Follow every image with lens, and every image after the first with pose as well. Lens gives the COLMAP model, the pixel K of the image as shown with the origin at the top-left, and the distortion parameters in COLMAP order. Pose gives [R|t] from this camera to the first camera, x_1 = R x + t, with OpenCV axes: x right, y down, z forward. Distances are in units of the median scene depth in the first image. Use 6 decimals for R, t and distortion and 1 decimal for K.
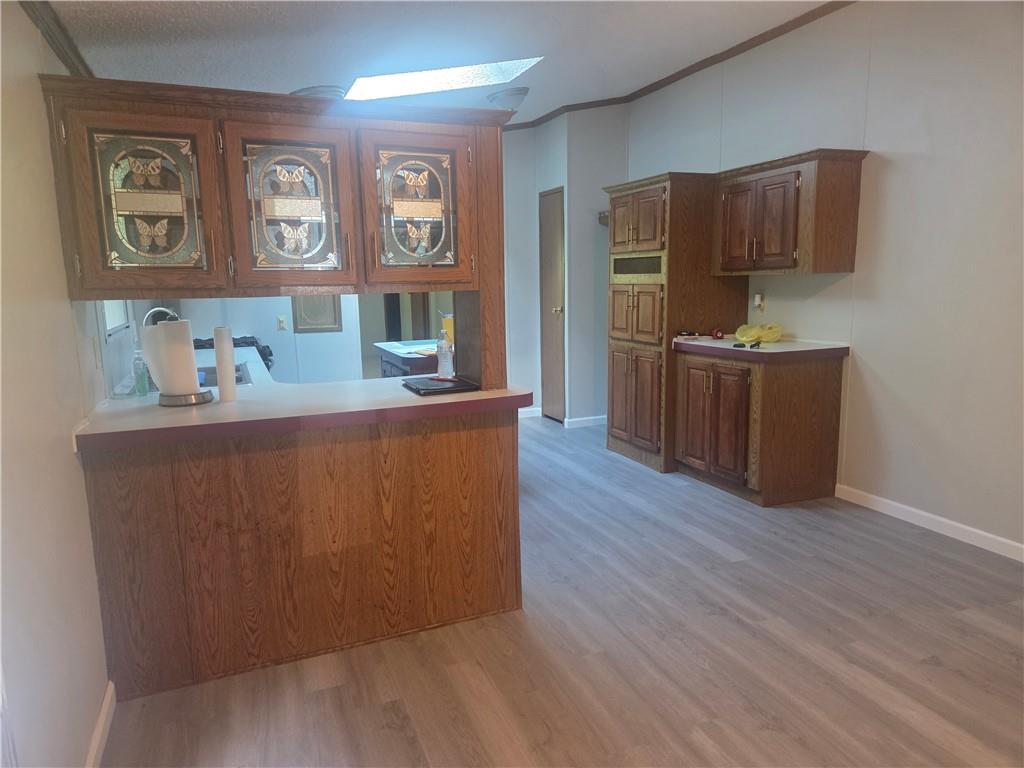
lens RADIAL K [[677.1, 0, 474.0], [0, 677.1, 396.7], [0, 0, 1]] dist [0.045464, -0.038217]
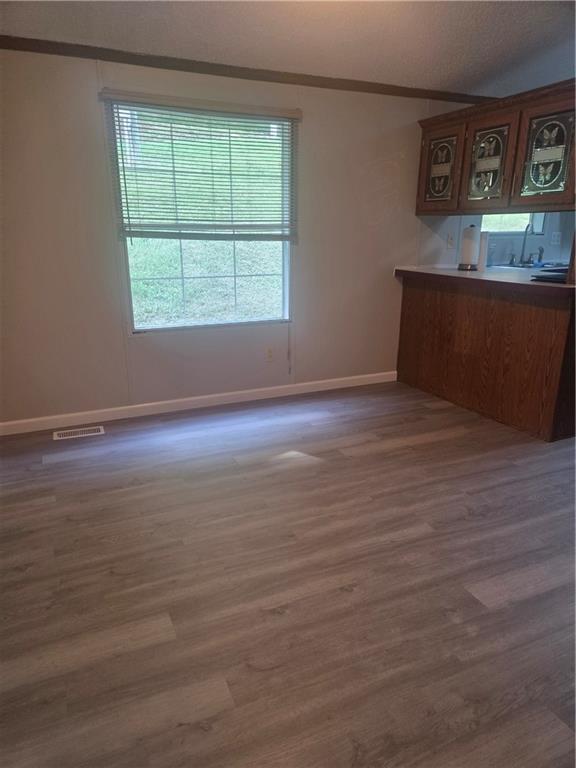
lens RADIAL K [[507.8, 0, 276.8], [0, 507.8, 391.3], [0, 0, 1]] dist [0.045464, -0.038217]
pose [[0.039347, 0.333147, -0.942054, 1.152014], [-0.153377, 0.933625, 0.323760, -0.058161], [0.987384, 0.131750, 0.087832, 0.358442]]
